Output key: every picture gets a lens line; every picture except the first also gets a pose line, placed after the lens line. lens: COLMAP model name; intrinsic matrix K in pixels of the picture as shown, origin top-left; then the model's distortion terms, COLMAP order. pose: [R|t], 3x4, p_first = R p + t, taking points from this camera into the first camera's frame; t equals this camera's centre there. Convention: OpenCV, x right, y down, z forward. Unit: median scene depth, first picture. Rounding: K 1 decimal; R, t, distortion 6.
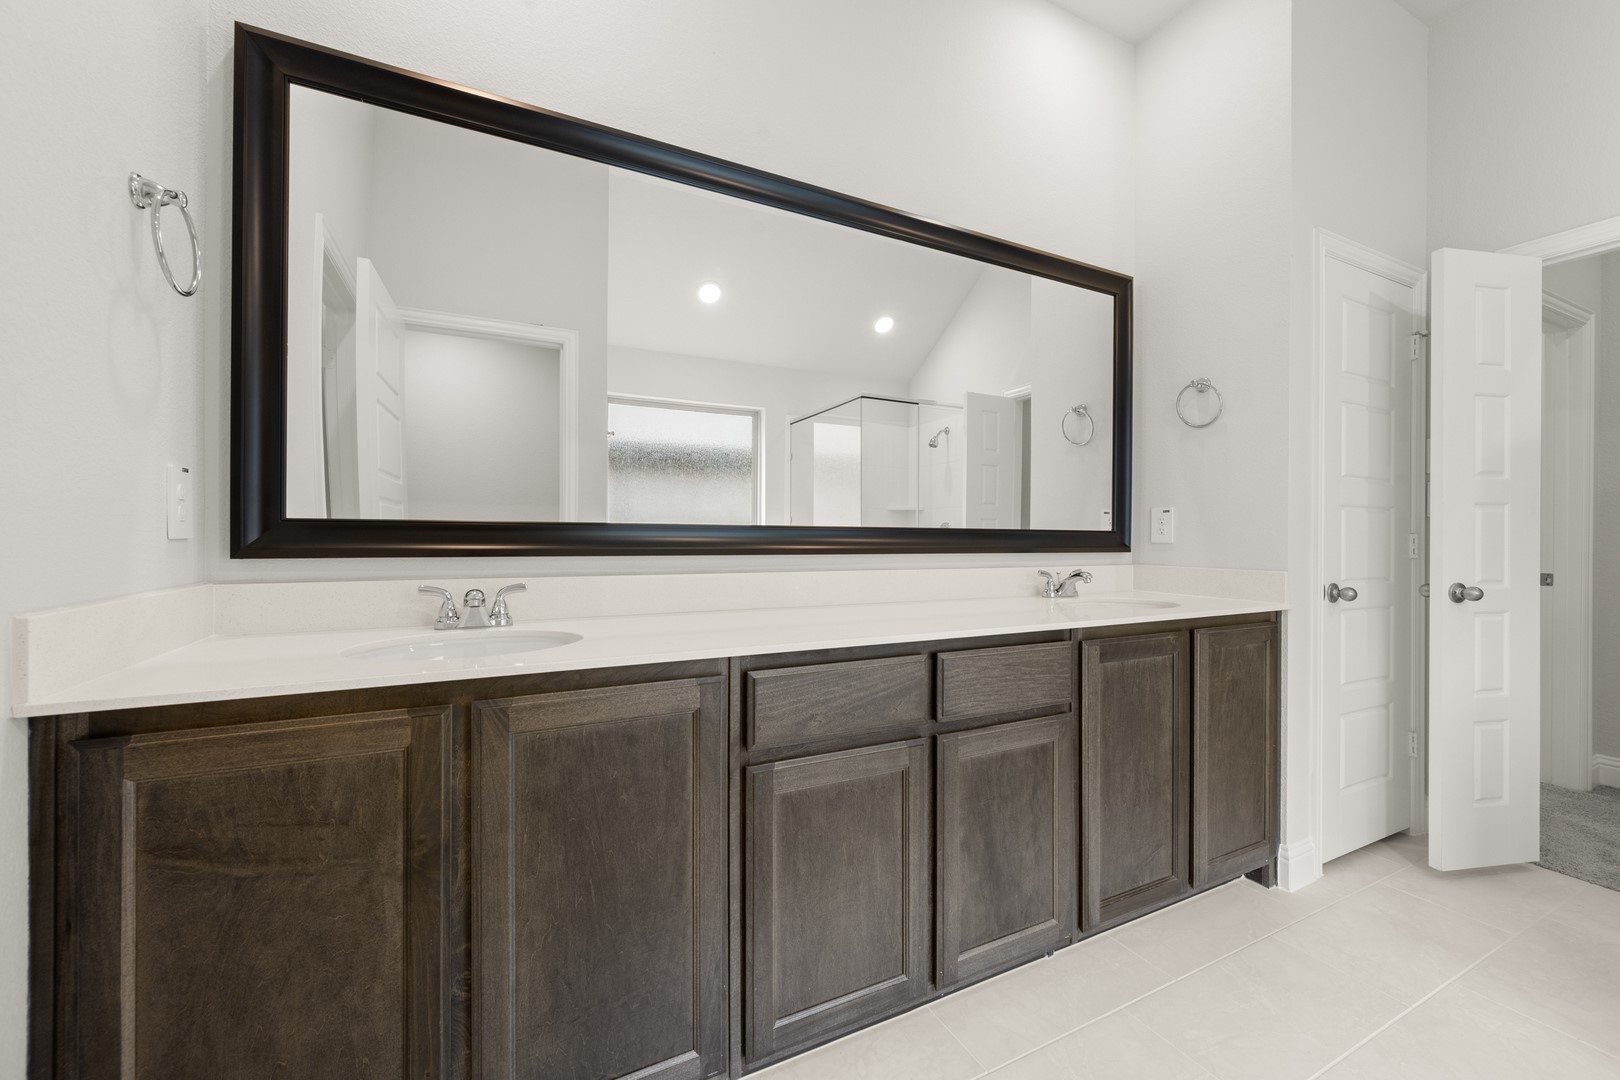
lens RADIAL K [[636.9, 0, 814.1], [0, 636.9, 537.9], [0, 0, 1]] dist [0.001402, -0.000354]
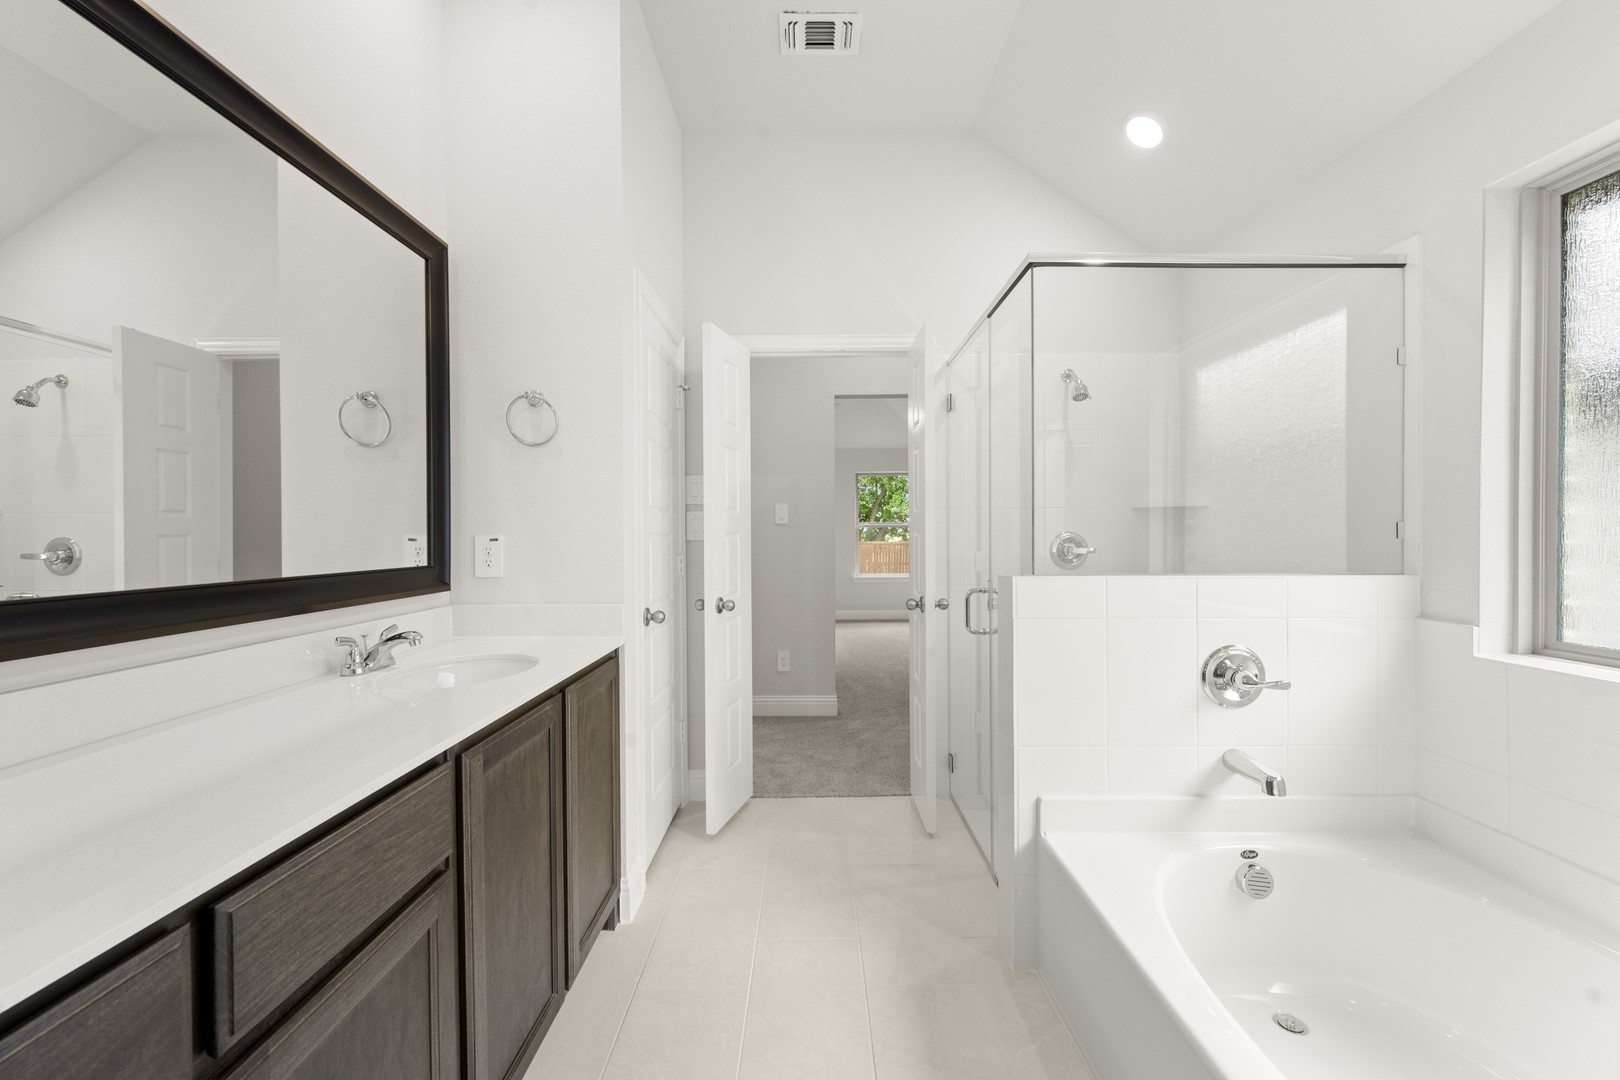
lens RADIAL K [[636.9, 0, 810.5], [0, 636.9, 537.0], [0, 0, 1]] dist [0.001402, -0.000354]
pose [[0.450013, -0.015430, 0.892888, -0.012397], [0.009225, 0.999878, 0.012630, -0.056499], [-0.892974, 0.002553, 0.450101, 0.266164]]
